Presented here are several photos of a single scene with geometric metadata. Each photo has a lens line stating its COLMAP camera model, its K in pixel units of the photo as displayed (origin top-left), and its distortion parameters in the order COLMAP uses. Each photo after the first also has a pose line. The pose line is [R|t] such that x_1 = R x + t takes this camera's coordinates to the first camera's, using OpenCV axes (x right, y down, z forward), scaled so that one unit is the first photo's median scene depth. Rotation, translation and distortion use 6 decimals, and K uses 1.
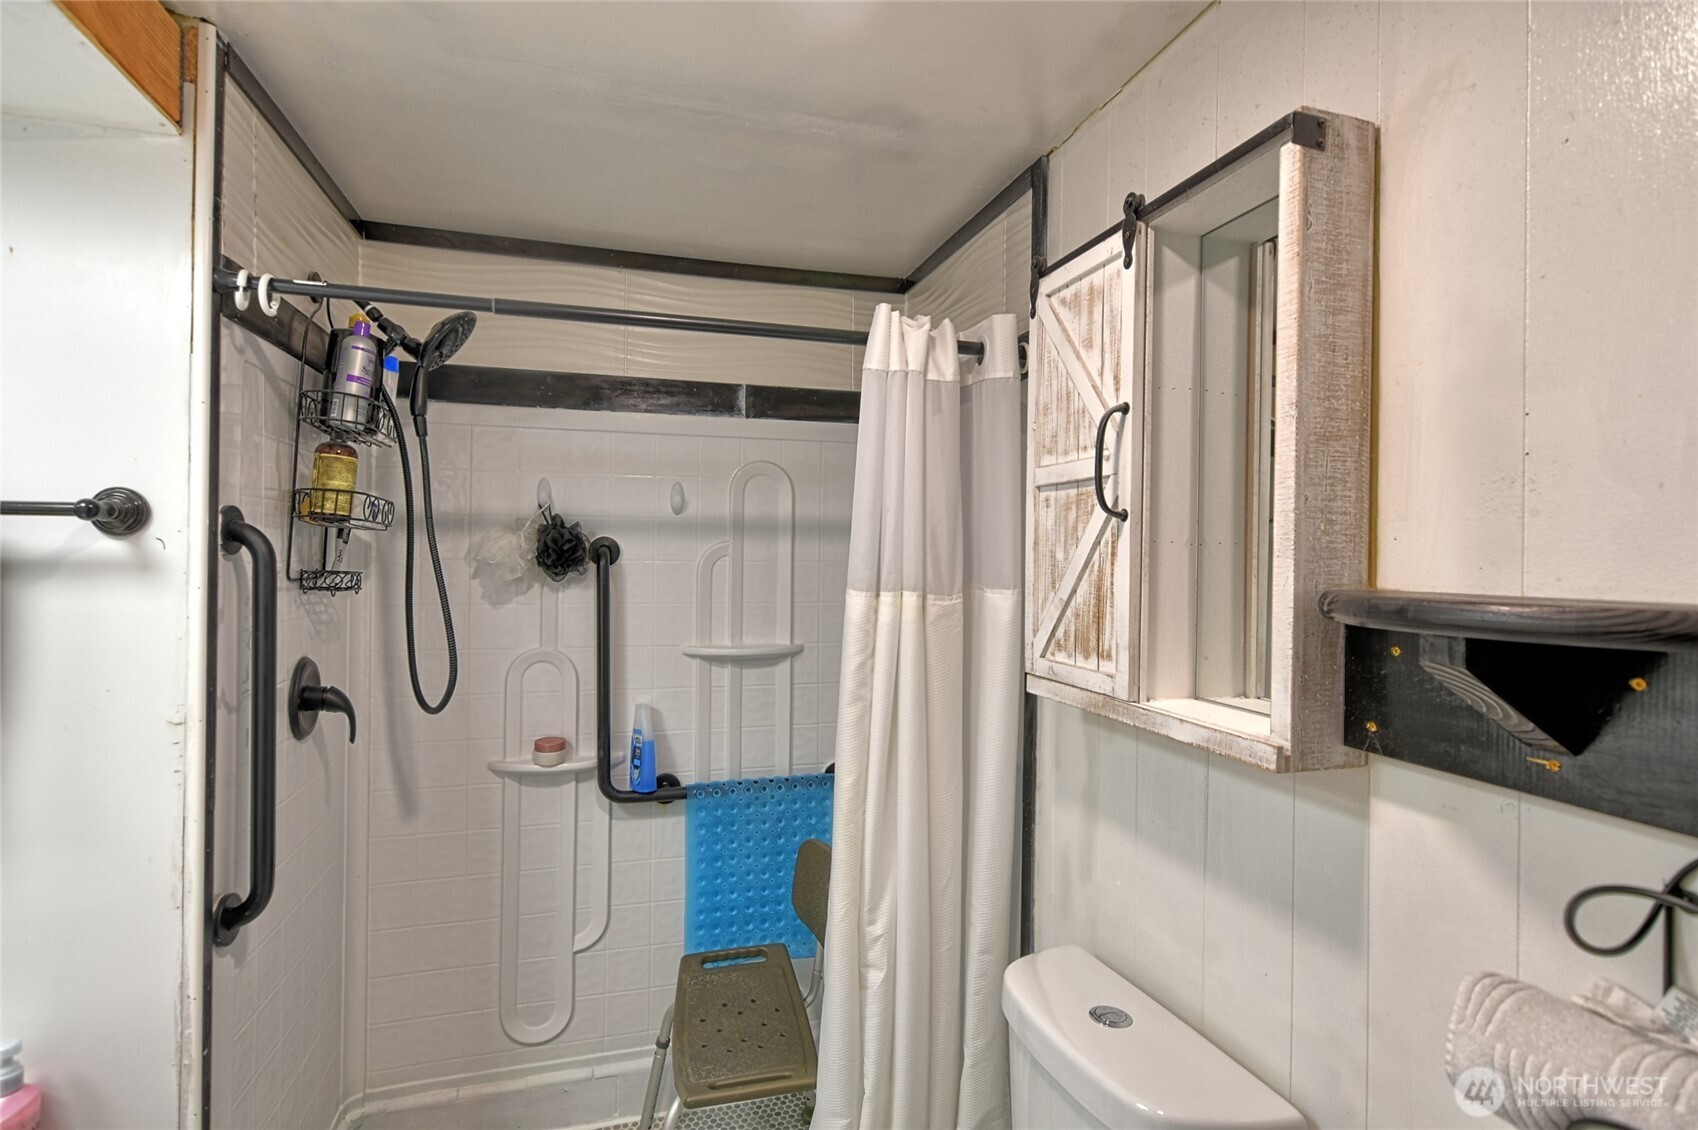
lens RADIAL K [[817.9, 0, 848.9], [0, 817.9, 560.4], [0, 0, 1]] dist [-0.008421, 0.002326]
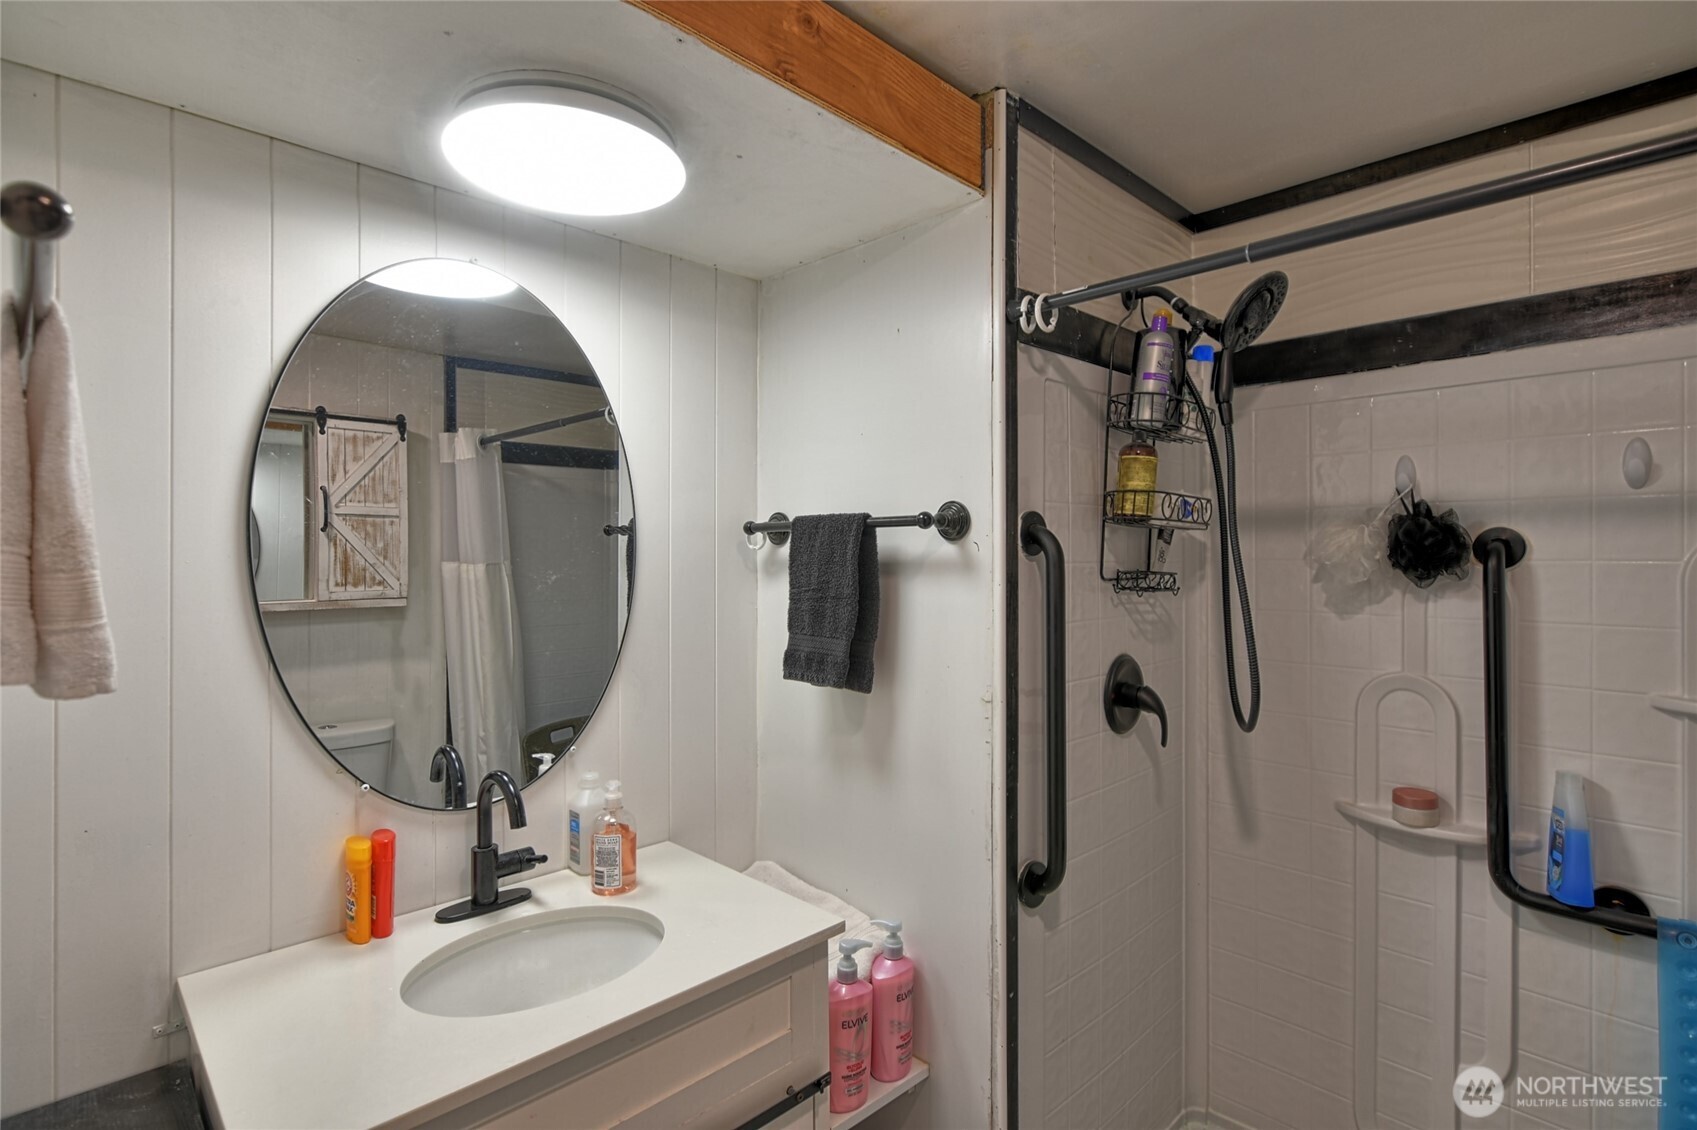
lens RADIAL K [[817.5, 0, 845.2], [0, 817.5, 557.2], [0, 0, 1]] dist [-0.008421, 0.002326]
pose [[0.463548, -0.008323, -0.886032, 0.085259], [0.001635, 0.999962, -0.008539, 0.003215], [0.886070, 0.002510, 0.463545, 0.200747]]
